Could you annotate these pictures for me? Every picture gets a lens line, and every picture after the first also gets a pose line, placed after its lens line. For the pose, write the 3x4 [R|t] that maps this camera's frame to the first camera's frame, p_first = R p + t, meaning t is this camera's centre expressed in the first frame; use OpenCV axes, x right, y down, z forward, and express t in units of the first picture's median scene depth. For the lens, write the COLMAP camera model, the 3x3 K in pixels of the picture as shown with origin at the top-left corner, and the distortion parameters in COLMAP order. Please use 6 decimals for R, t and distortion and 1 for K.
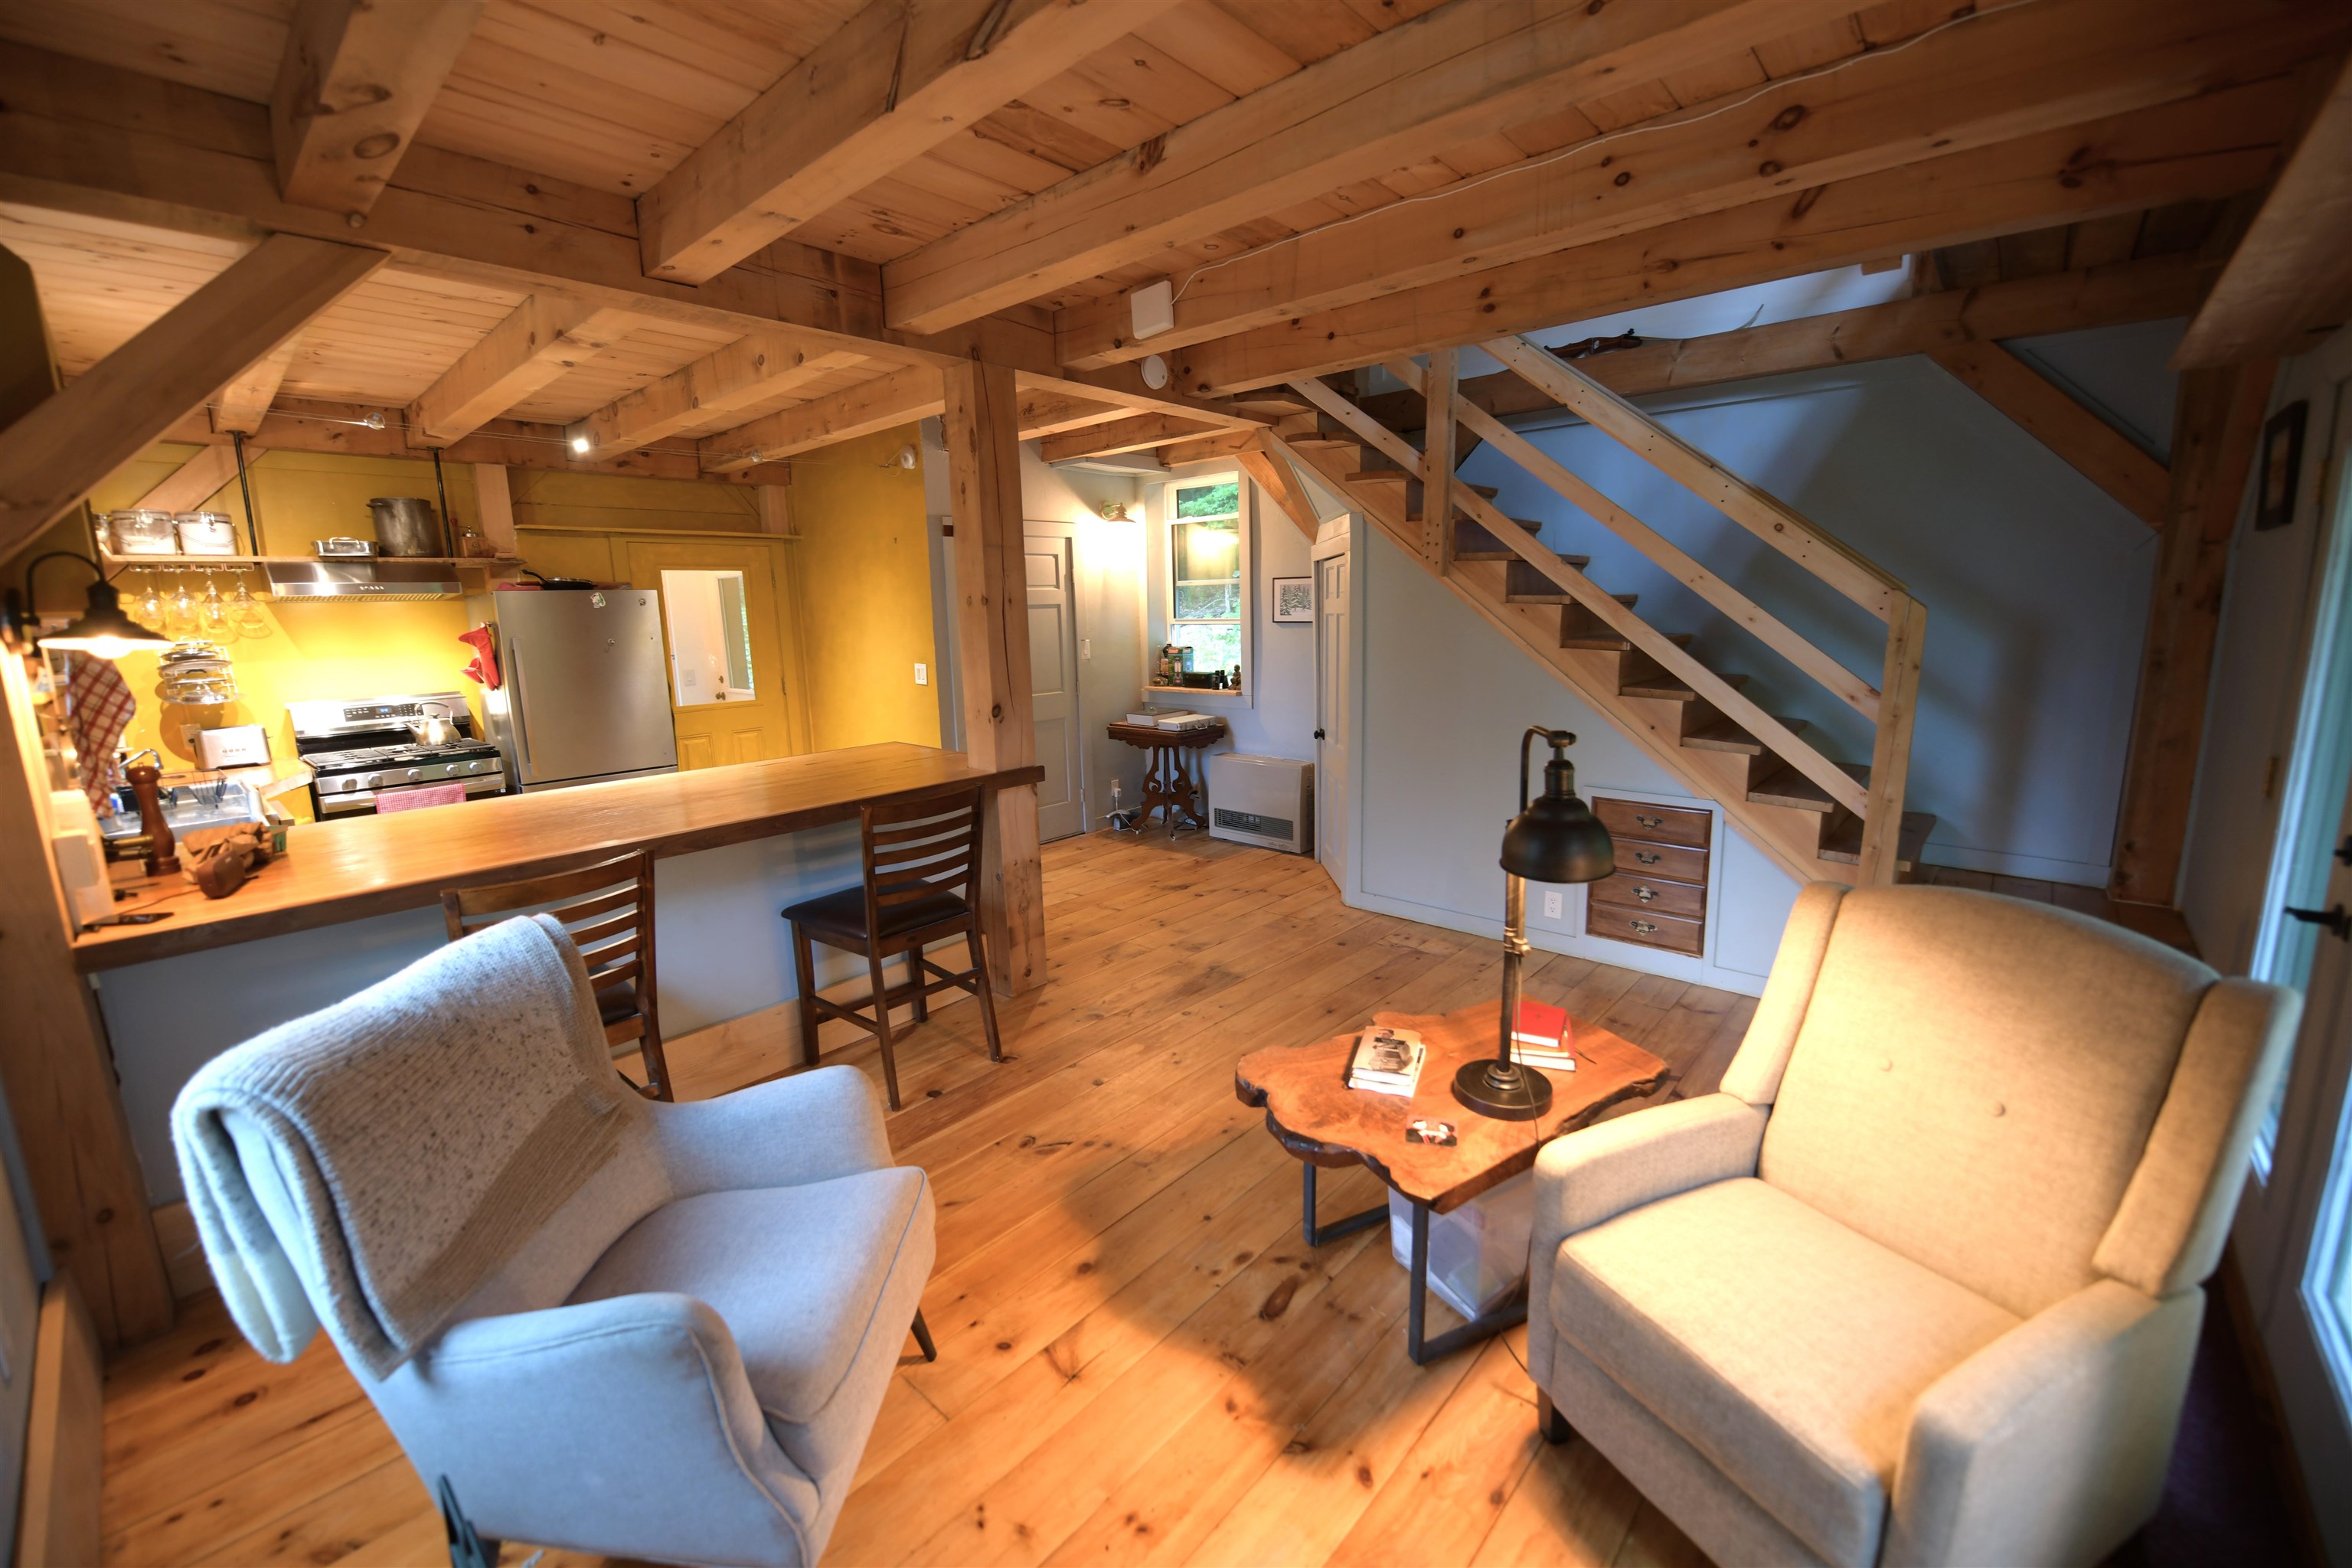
lens RADIAL K [[942.5, 0, 1177.8], [0, 942.5, 779.4], [0, 0, 1]] dist [-0.014795, -0.001995]
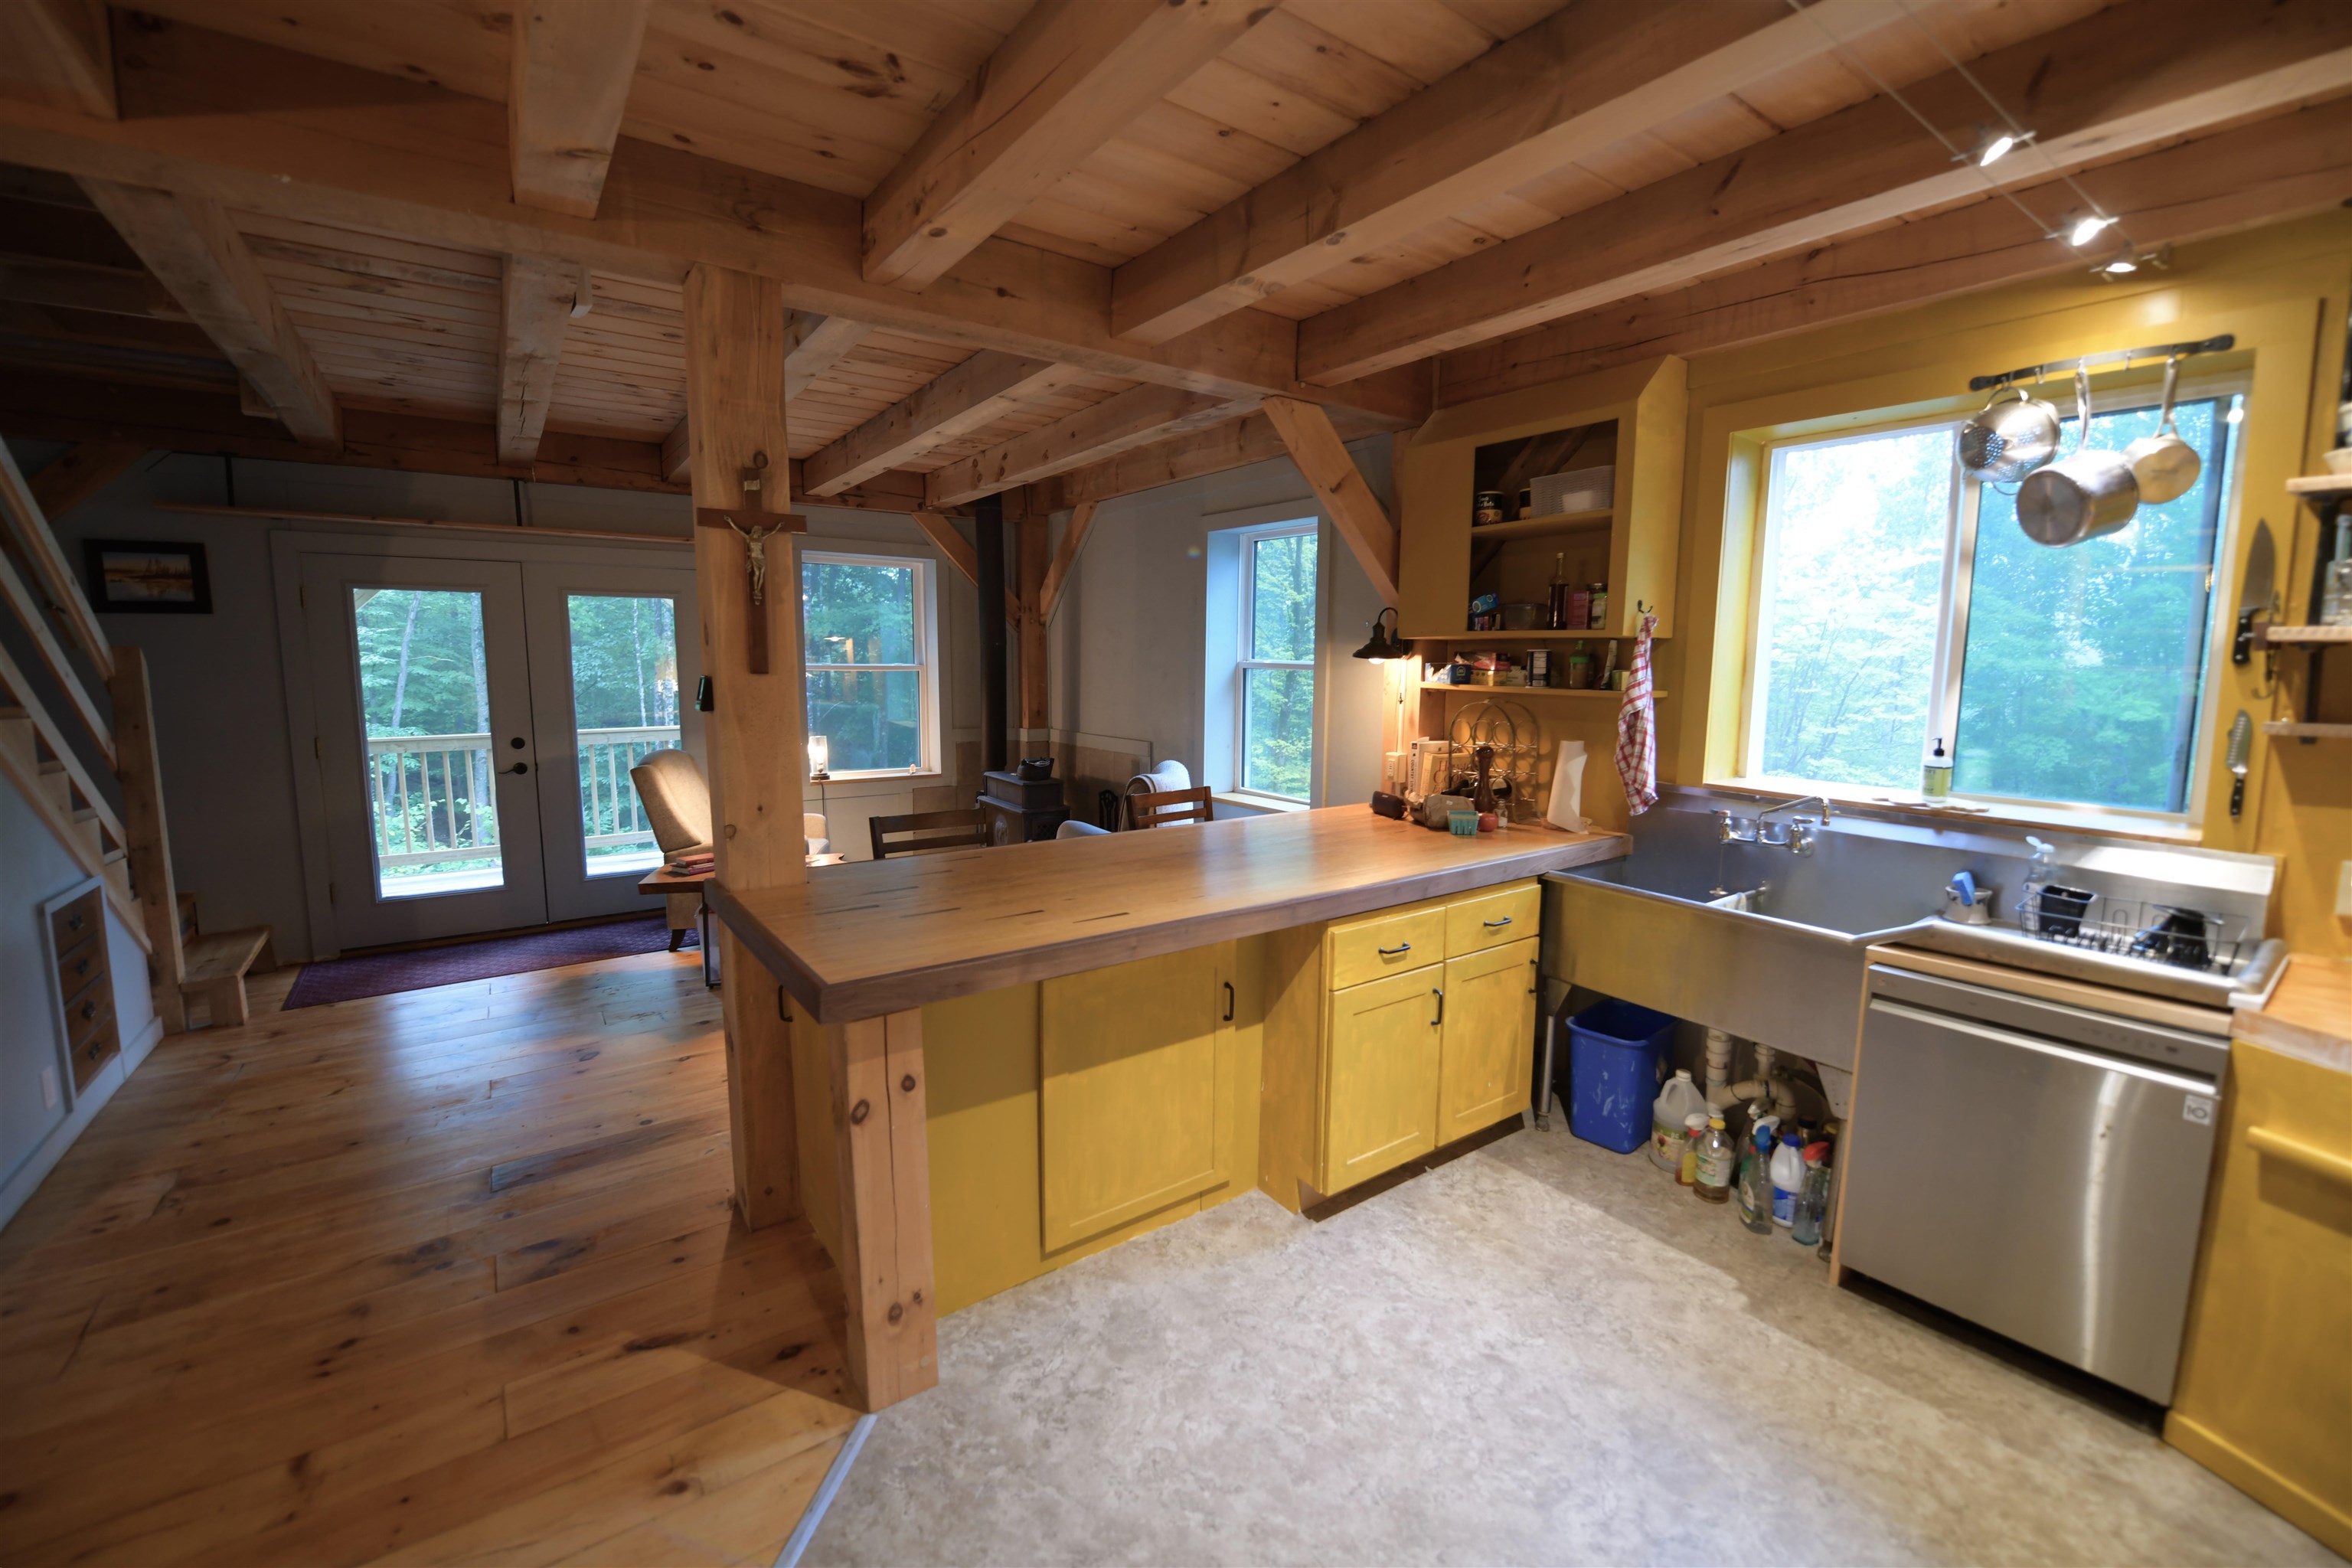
lens RADIAL K [[942.5, 0, 1177.8], [0, 942.5, 779.4], [0, 0, 1]] dist [-0.014795, -0.001995]
pose [[-0.978895, -0.008069, 0.204206, -0.566850], [0.053996, 0.953502, 0.296512, -0.245127], [-0.197103, 0.301280, -0.932942, 1.437475]]
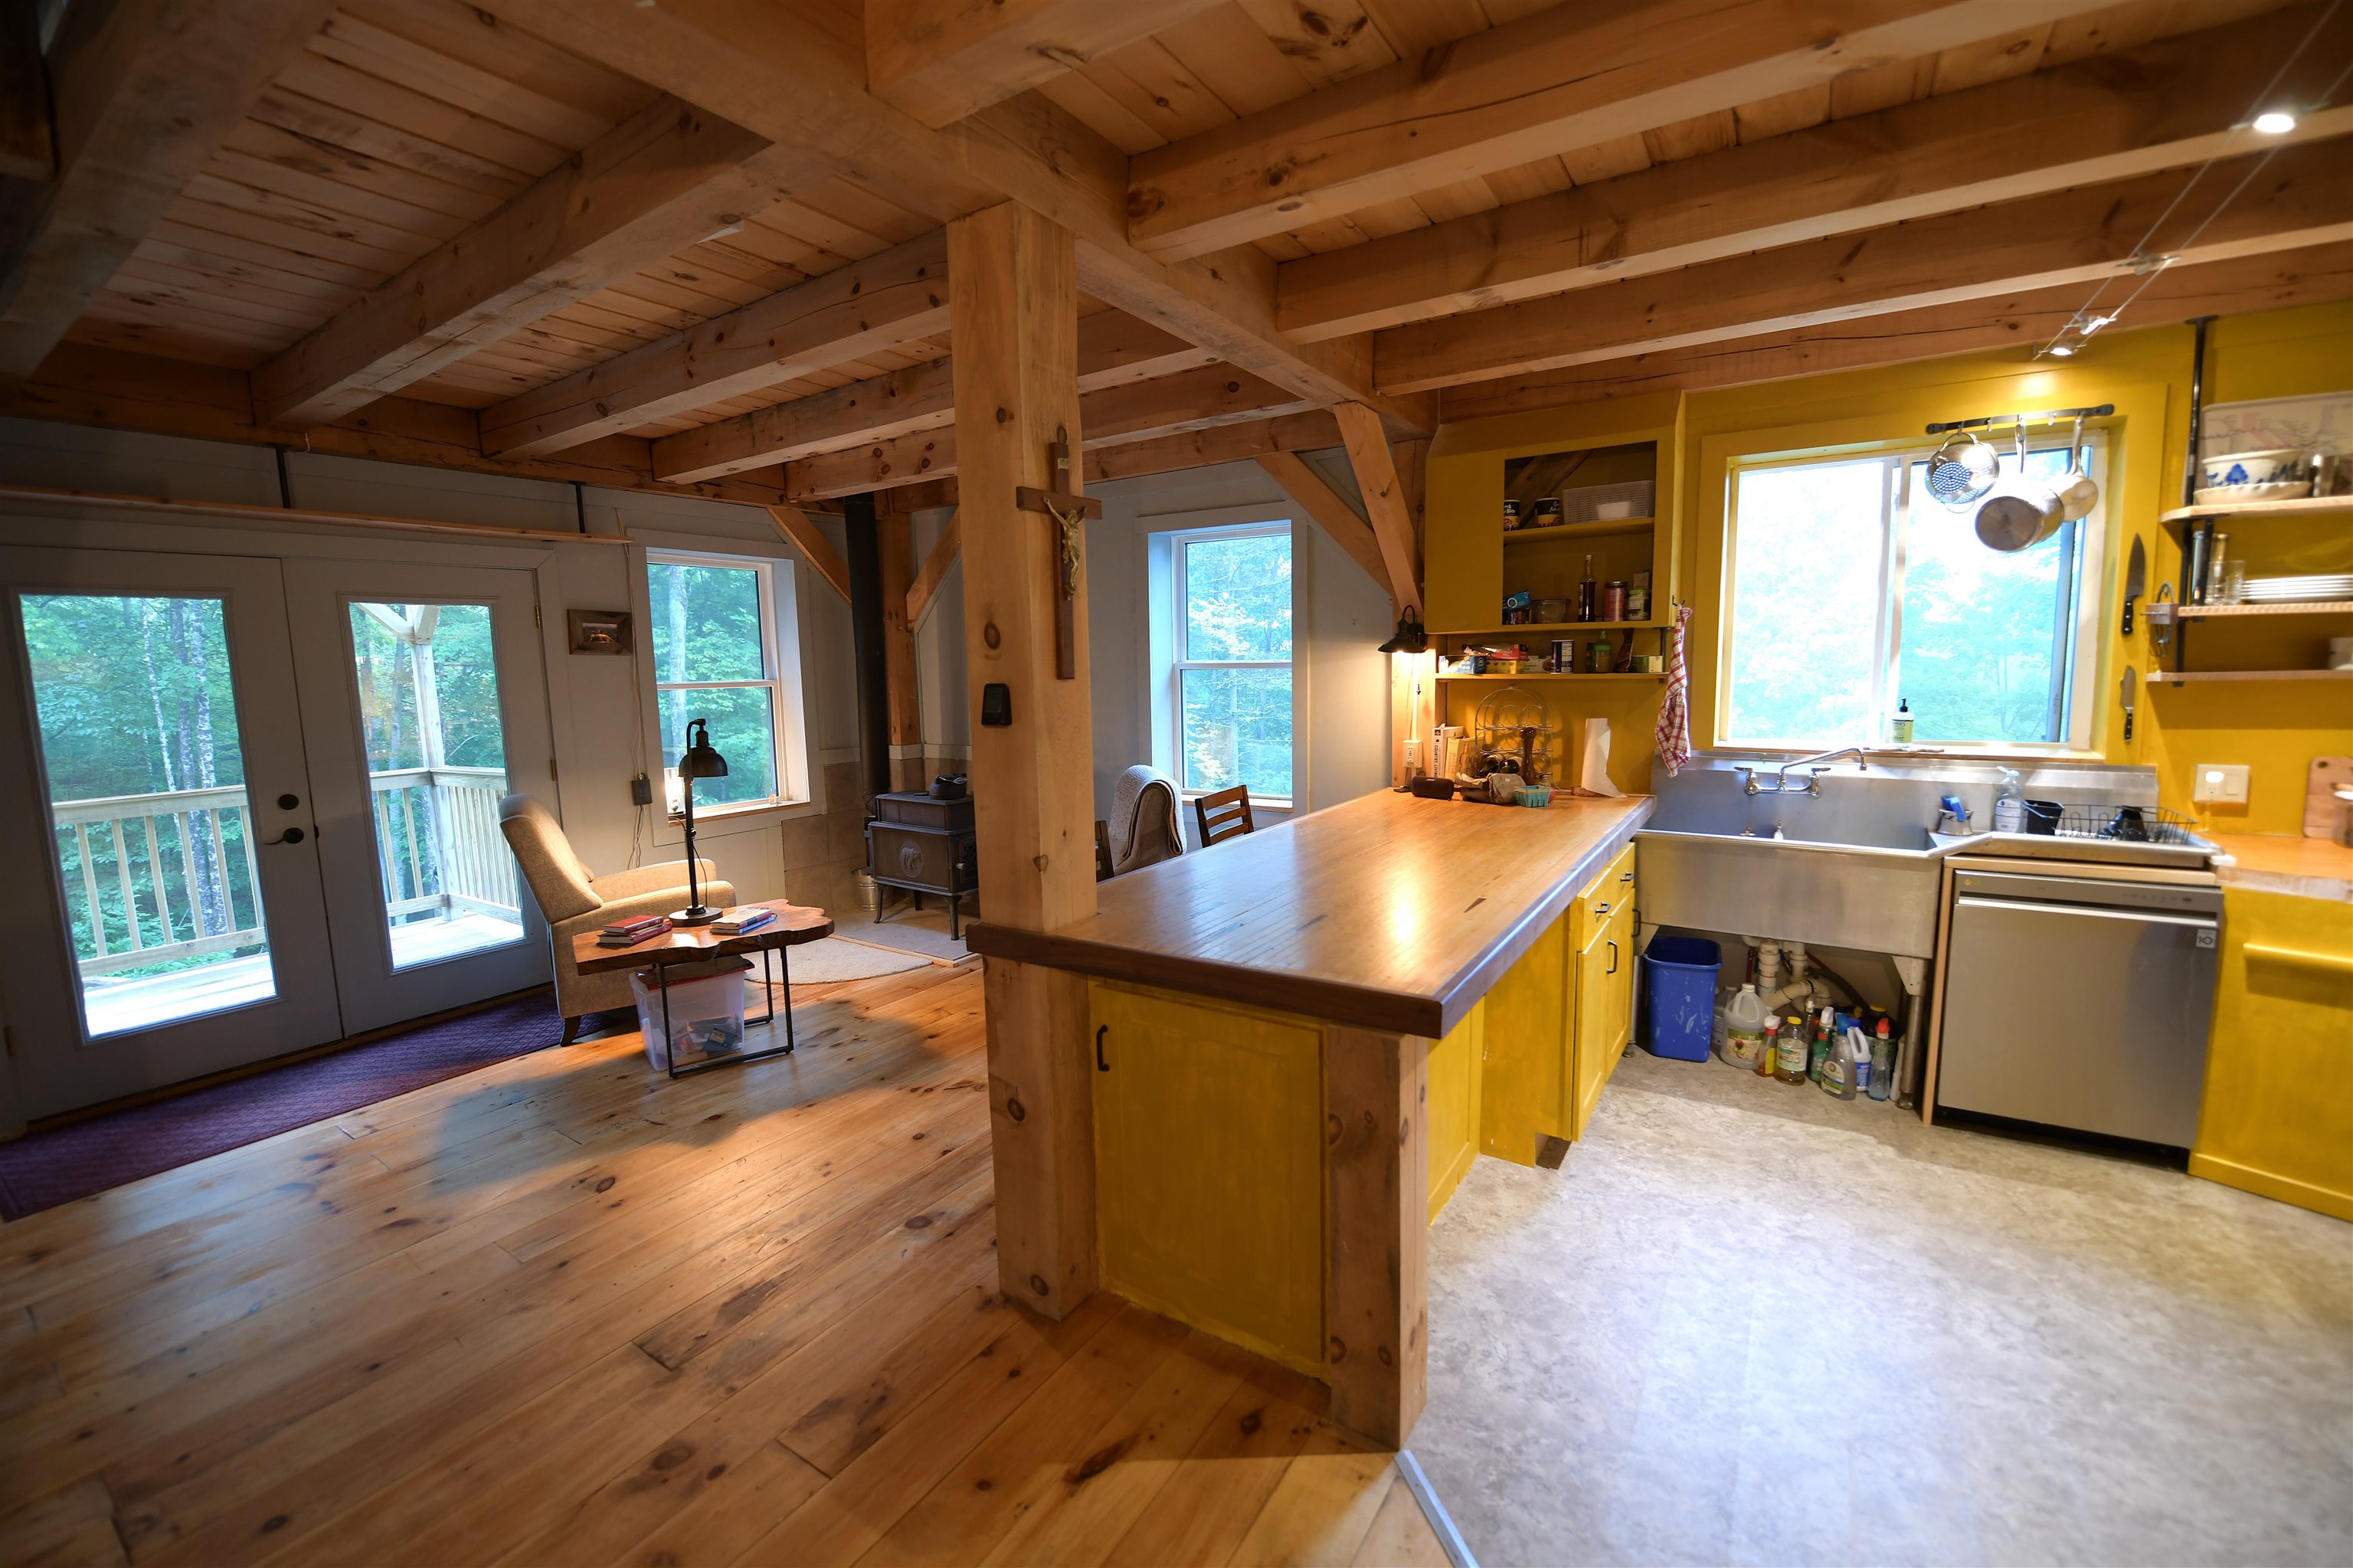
lens RADIAL K [[943.0, 0, 1178.3], [0, 943.0, 779.4], [0, 0, 1]] dist [-0.014795, -0.001995]
pose [[-0.986422, 0.067546, -0.149697, -0.176766], [0.019425, 0.953093, 0.302054, -0.250194], [0.163078, 0.295045, -0.941464, 1.432810]]
